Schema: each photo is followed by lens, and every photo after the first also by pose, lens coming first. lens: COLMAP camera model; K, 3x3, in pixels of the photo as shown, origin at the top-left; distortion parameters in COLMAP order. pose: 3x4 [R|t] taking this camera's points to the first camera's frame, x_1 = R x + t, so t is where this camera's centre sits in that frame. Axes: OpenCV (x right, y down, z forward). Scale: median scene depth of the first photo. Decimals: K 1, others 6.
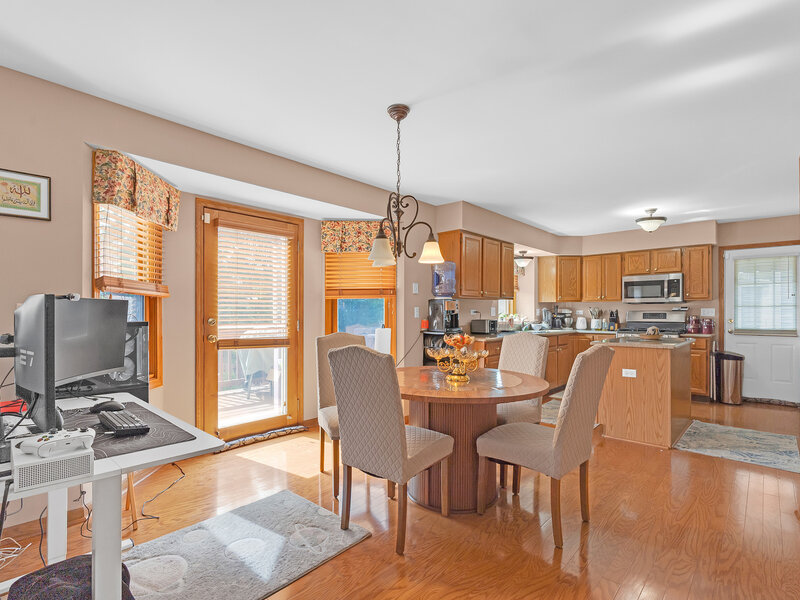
lens RADIAL K [[399.5, 0, 399.5], [0, 399.5, 316.2], [0, 0, 1]] dist [-0.002073, -0.000624]
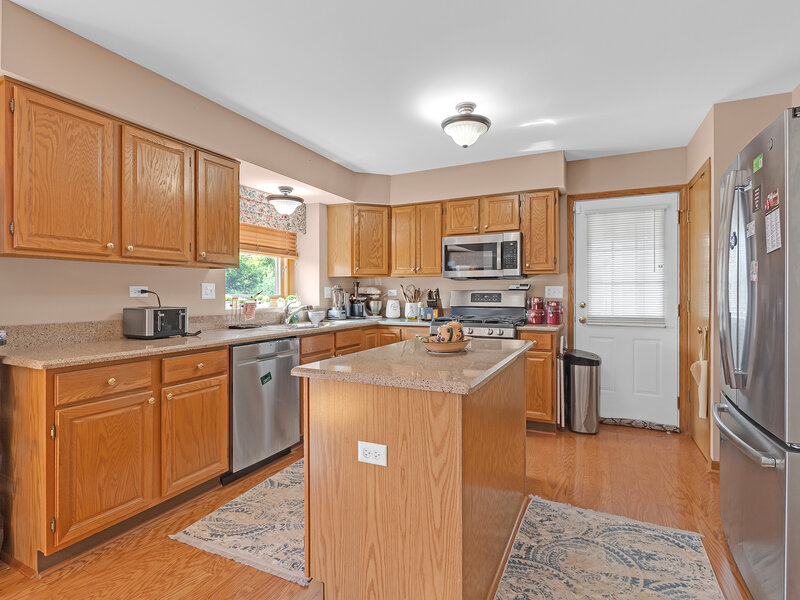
lens RADIAL K [[405.2, 0, 400.0], [0, 405.2, 300.0], [0, 0, 1]] dist [-0.001955, -0.000513]
pose [[0.958015, -0.005609, 0.286663, 0.324758], [0.003839, 0.999970, 0.006734, -0.002010], [-0.286692, -0.005351, 0.958008, 0.415454]]
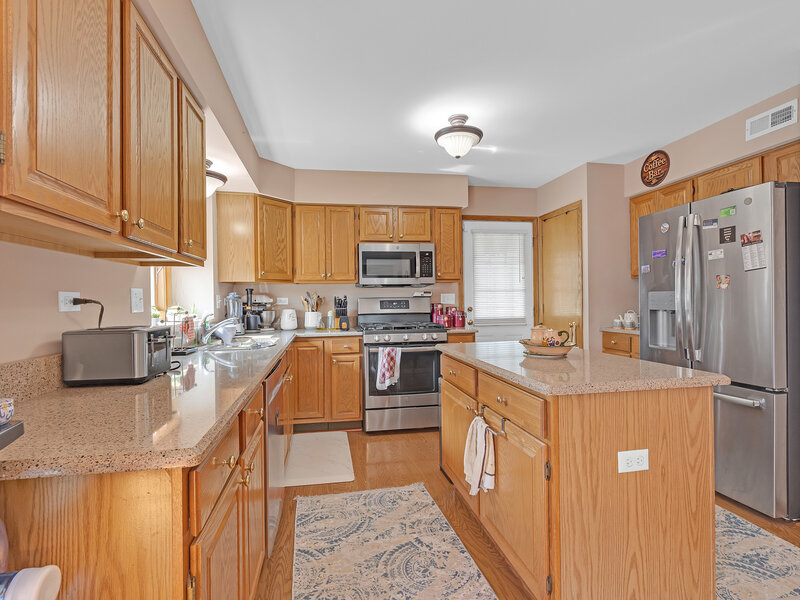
lens RADIAL K [[393.4, 0, 384.7], [0, 393.4, 306.2], [0, 0, 1]] dist [-0.001643, -0.000344]
pose [[0.617024, -0.020250, 0.786684, 0.101295], [0.021122, 0.999735, 0.009168, -0.004790], [-0.786661, 0.010960, 0.617288, 0.629356]]
